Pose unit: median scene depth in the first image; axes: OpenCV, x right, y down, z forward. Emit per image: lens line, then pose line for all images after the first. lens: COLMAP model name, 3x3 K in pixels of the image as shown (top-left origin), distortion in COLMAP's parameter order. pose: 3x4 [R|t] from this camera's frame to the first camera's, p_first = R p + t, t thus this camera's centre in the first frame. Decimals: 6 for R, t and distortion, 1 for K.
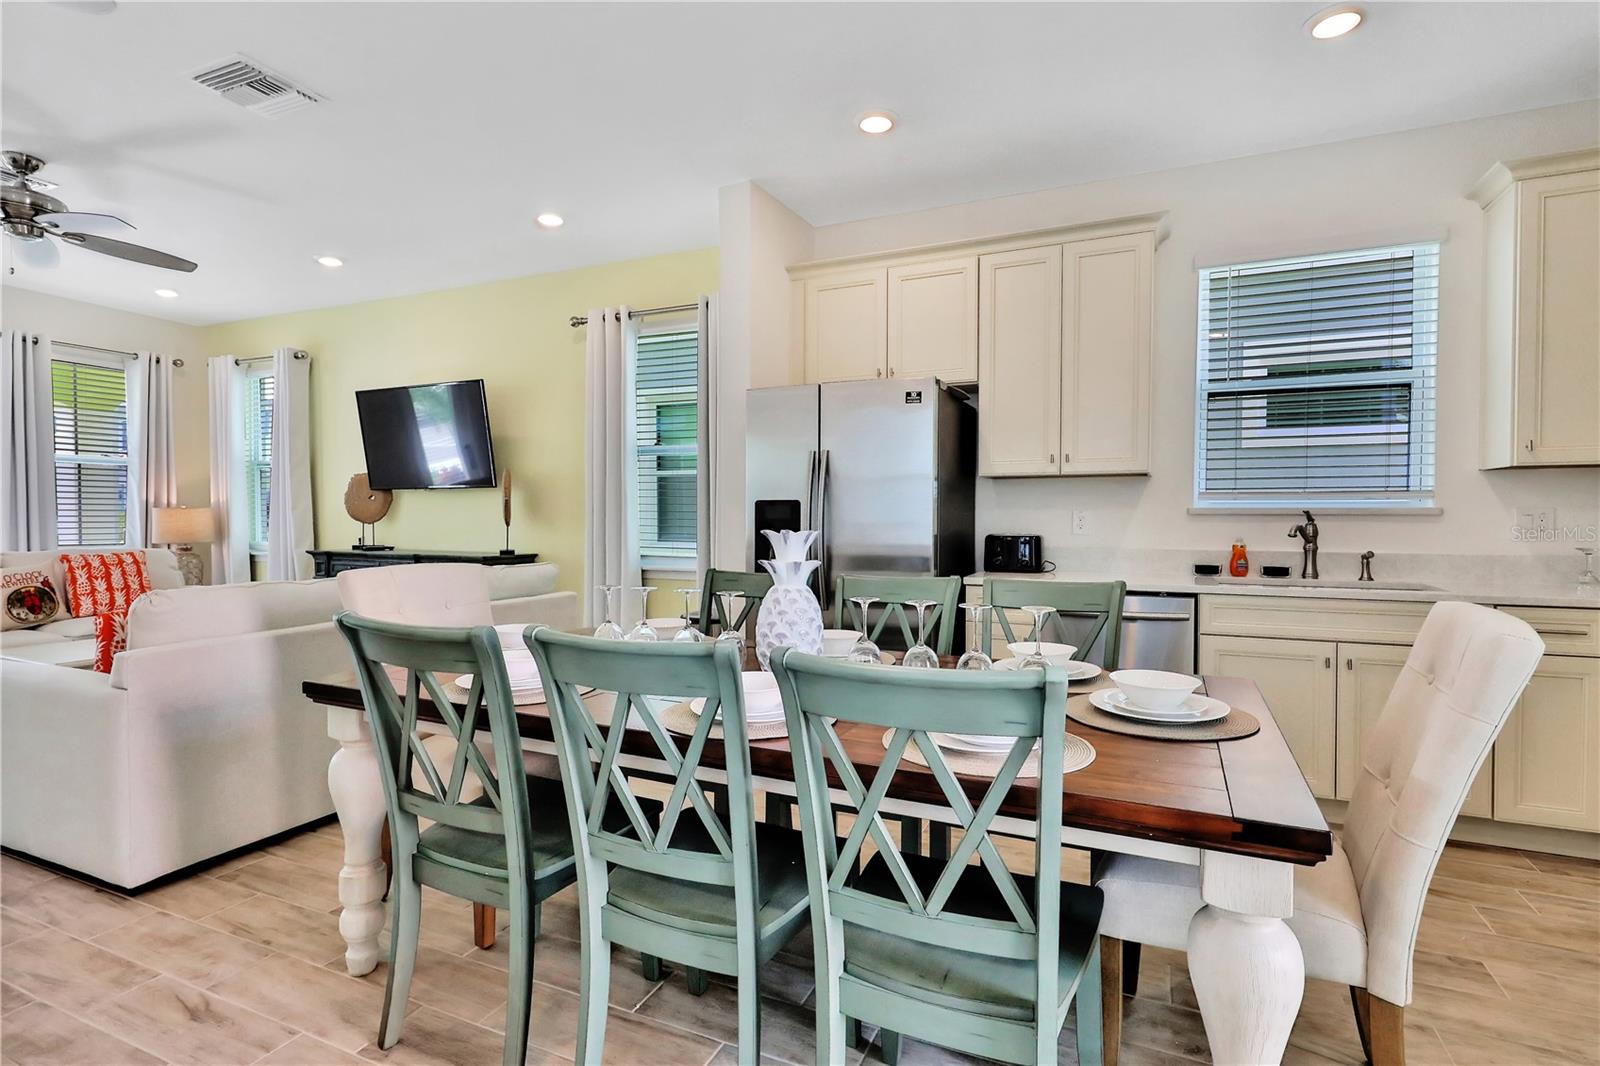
lens RADIAL K [[784.6, 0, 799.9], [0, 784.6, 528.3], [0, 0, 1]] dist [0.013528, -0.001733]
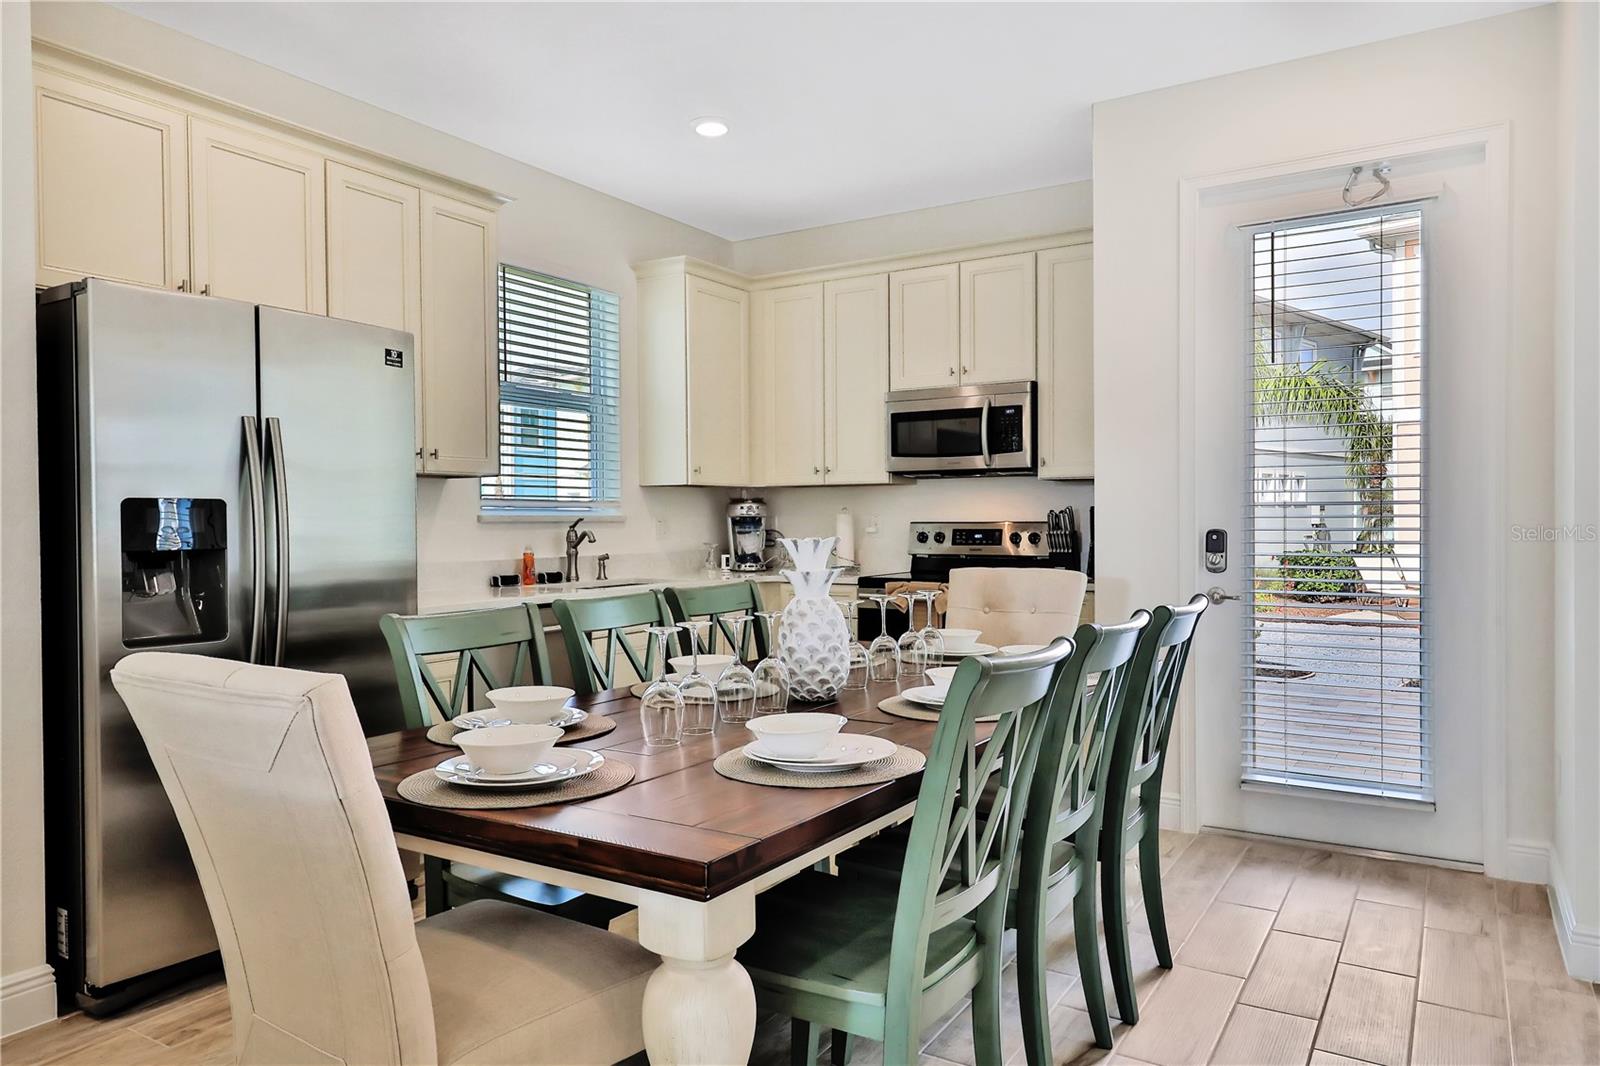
lens RADIAL K [[1063.2, 0, 801.3], [0, 1063.2, 540.8], [0, 0, 1]] dist [0.003951, 0.001854]
pose [[0.117990, -0.021874, 0.992774, -0.549300], [0.027159, 0.999454, 0.018793, -0.007456], [-0.992643, 0.024745, 0.118519, 0.378247]]
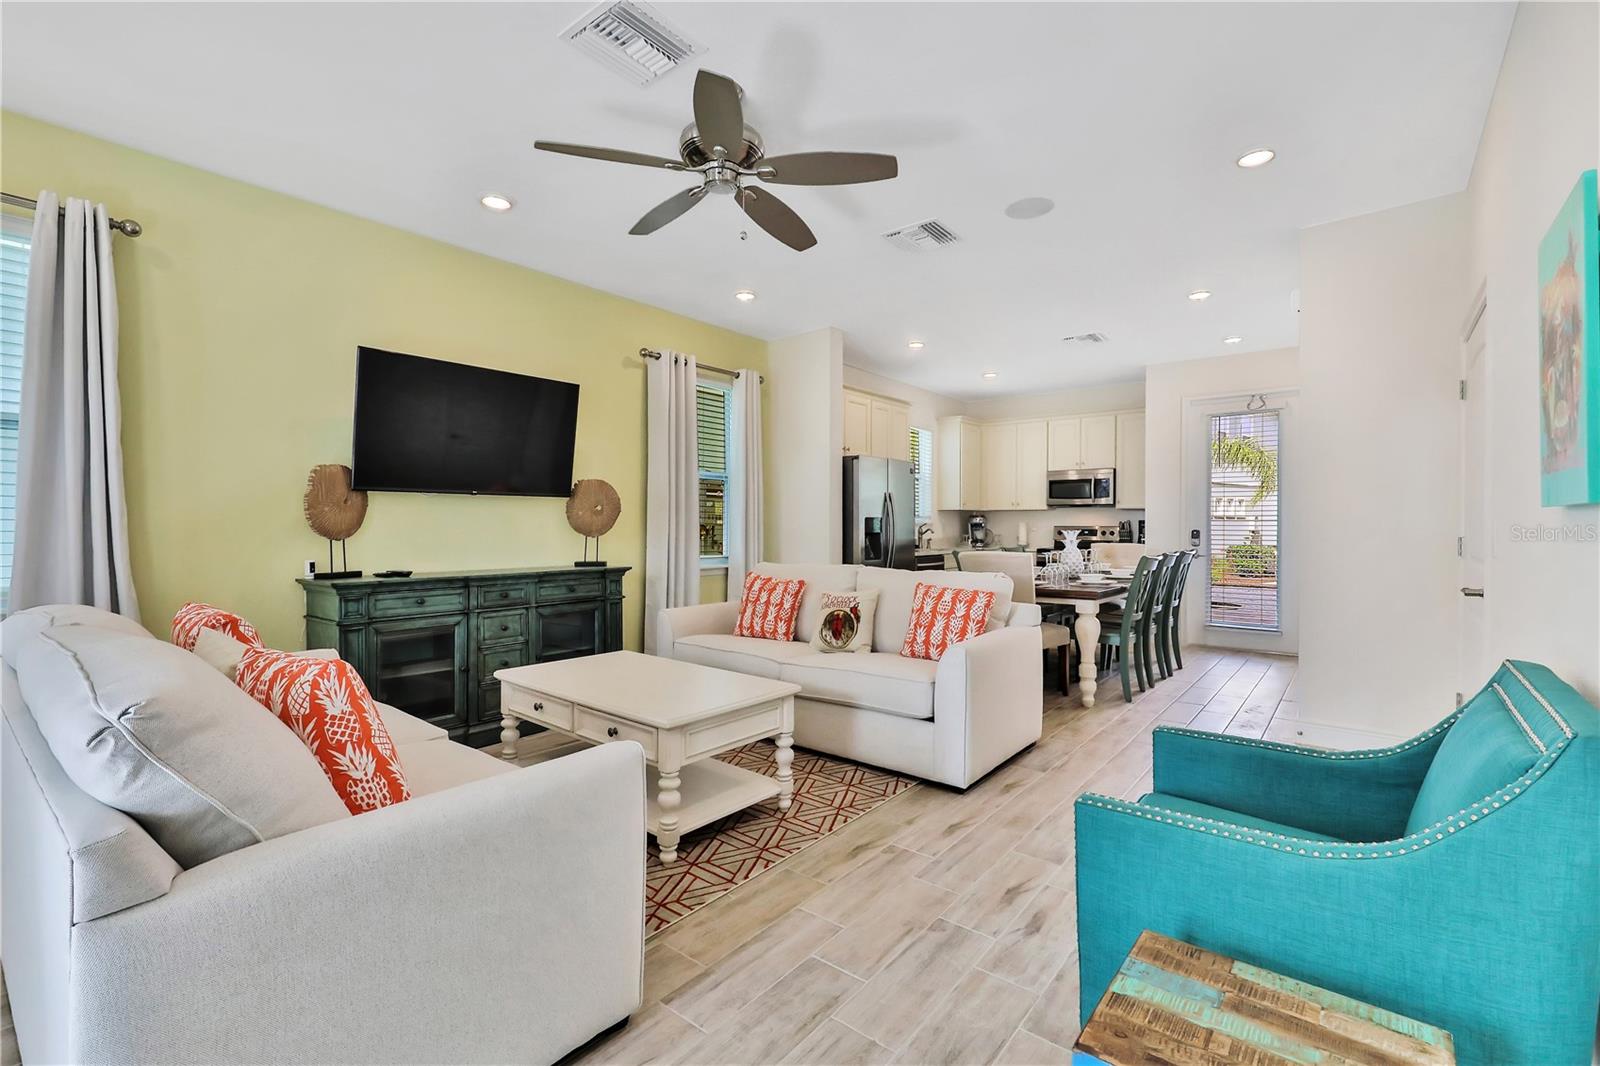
lens RADIAL K [[721.0, 0, 784.1], [0, 721.0, 532.1], [0, 0, 1]] dist [0.008905, -0.000840]
pose [[0.244868, -0.011565, 0.969488, -1.362611], [0.018502, 0.999803, 0.007253, -0.013478], [-0.969380, 0.016162, 0.245033, 0.619547]]
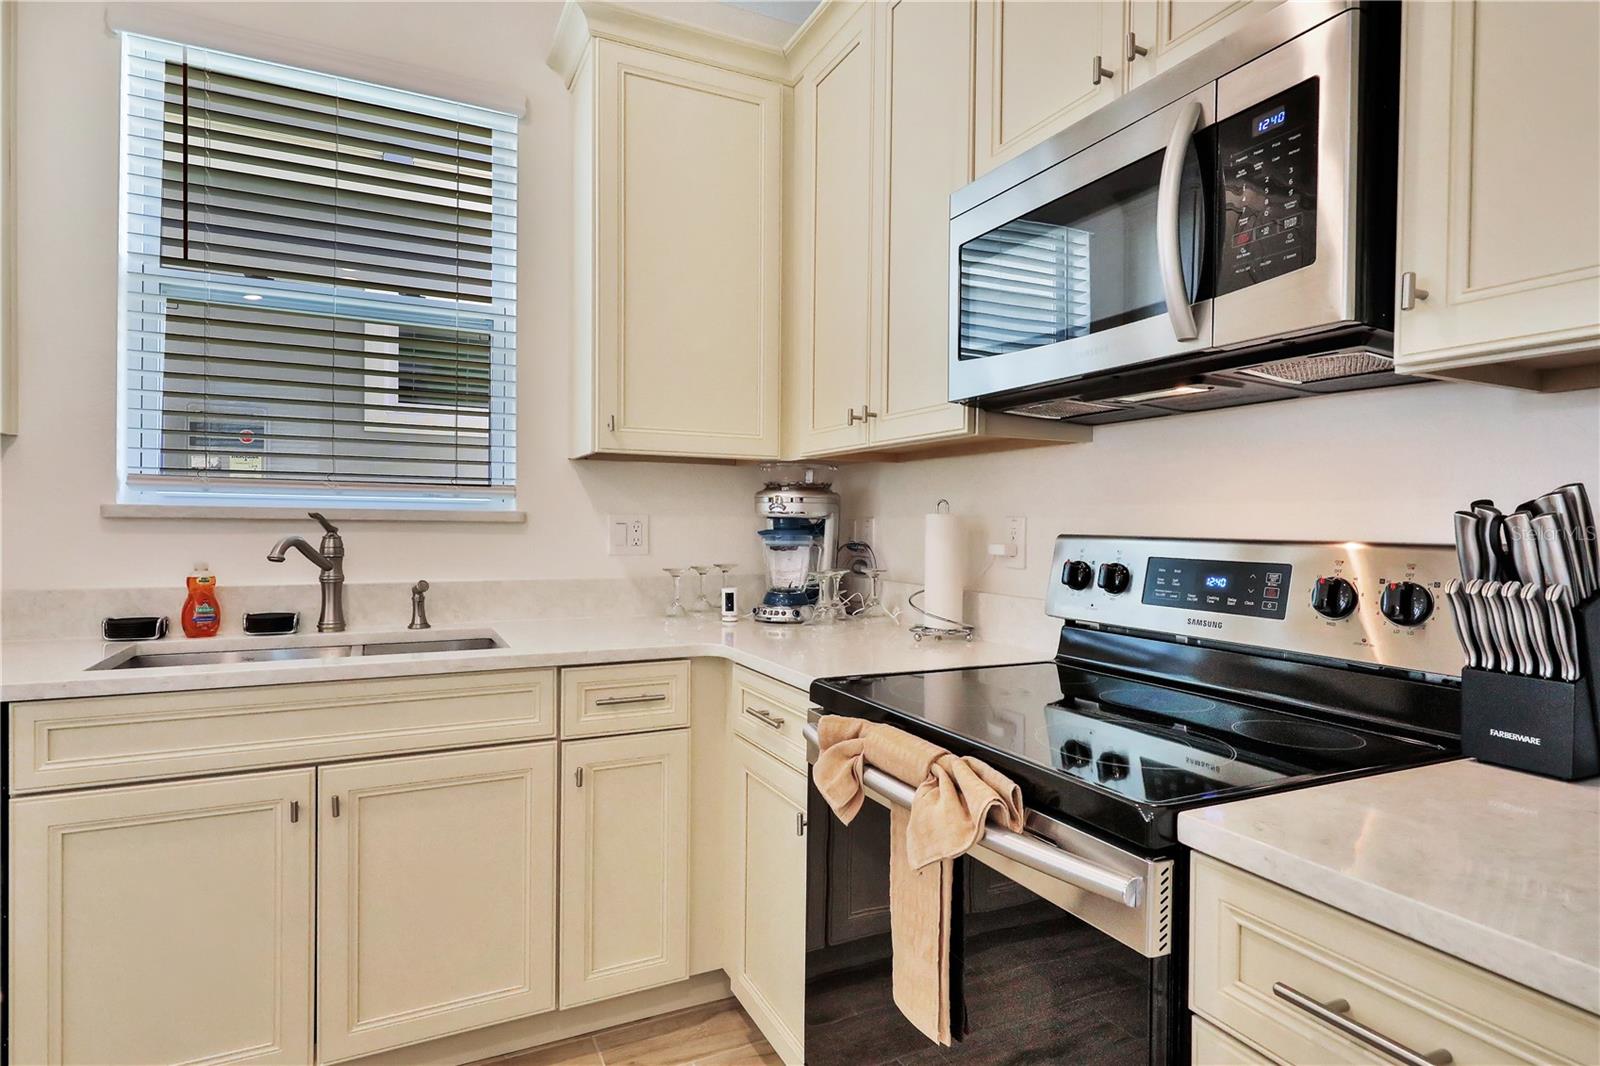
lens RADIAL K [[844.3, 0, 811.5], [0, 844.3, 527.2], [0, 0, 1]] dist [0.000305, -0.000004]
pose [[0.632993, 0.001852, 0.774155, 0.286366], [0.006973, 0.999943, -0.008094, -0.003588], [-0.774126, 0.010522, 0.632944, 0.247776]]
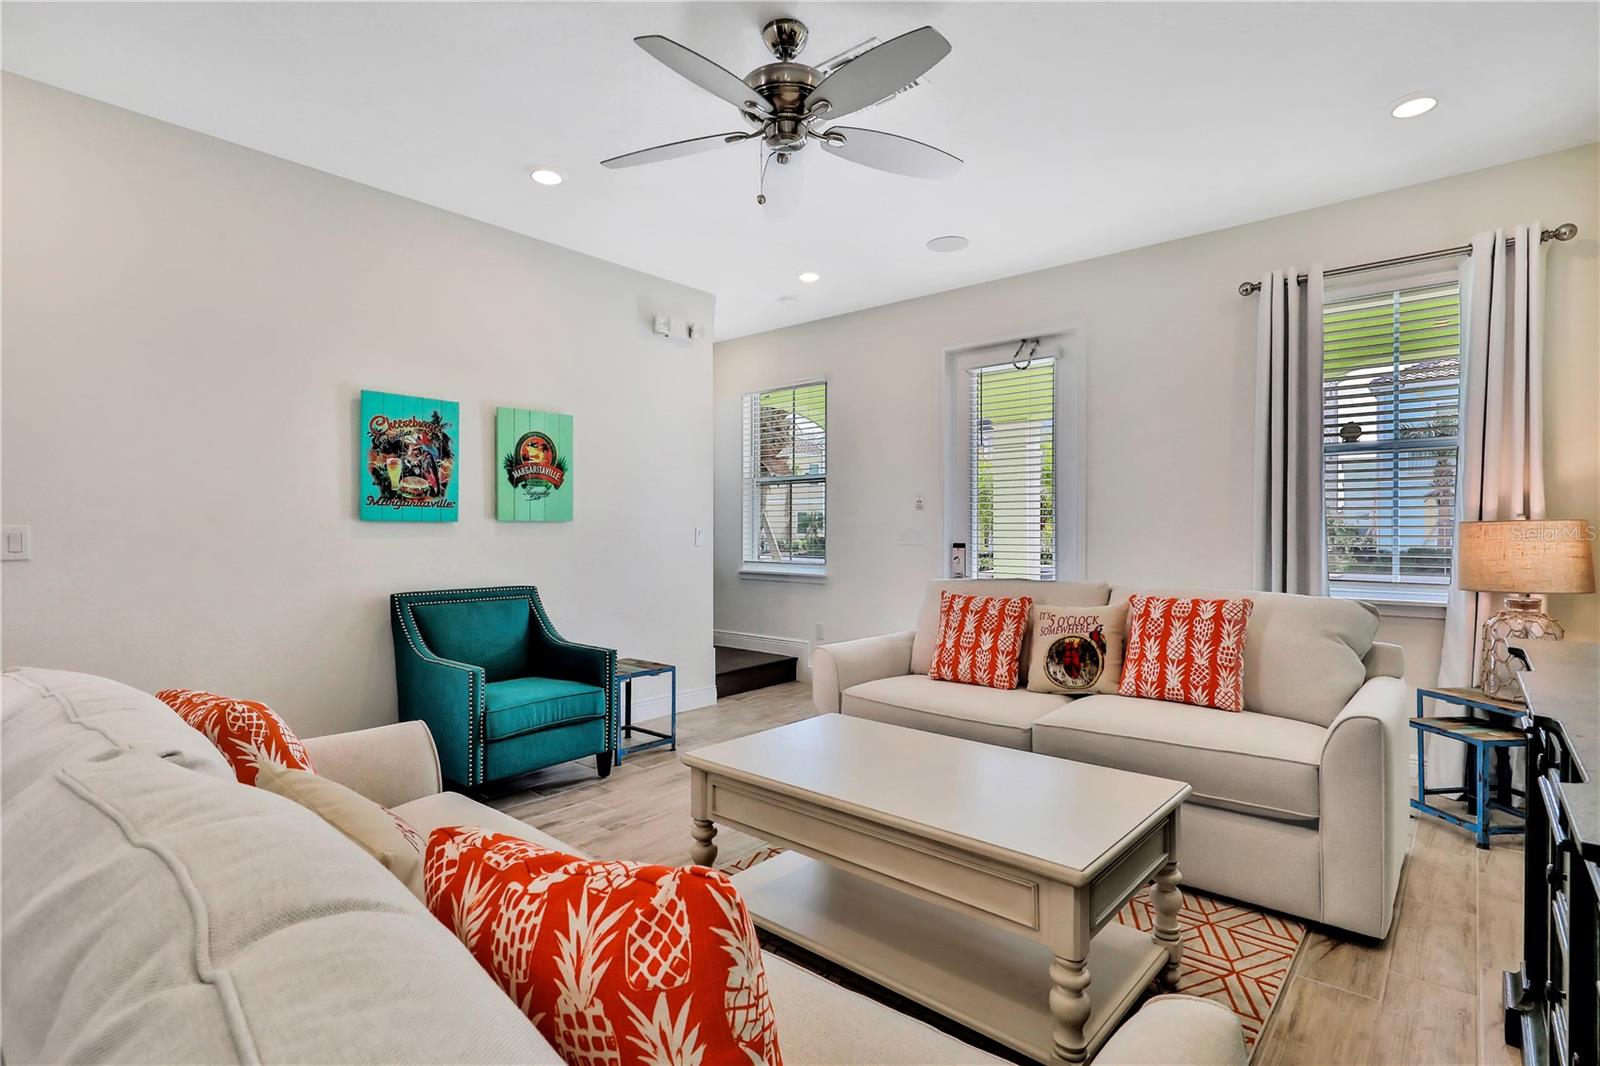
lens RADIAL K [[784.6, 0, 798.7], [0, 784.6, 531.5], [0, 0, 1]] dist [0.013528, -0.001733]
pose [[-0.278012, -0.003046, -0.960573, -0.243279], [-0.021811, 0.999757, 0.003142, -0.016287], [0.960330, 0.021824, -0.278011, 0.976079]]
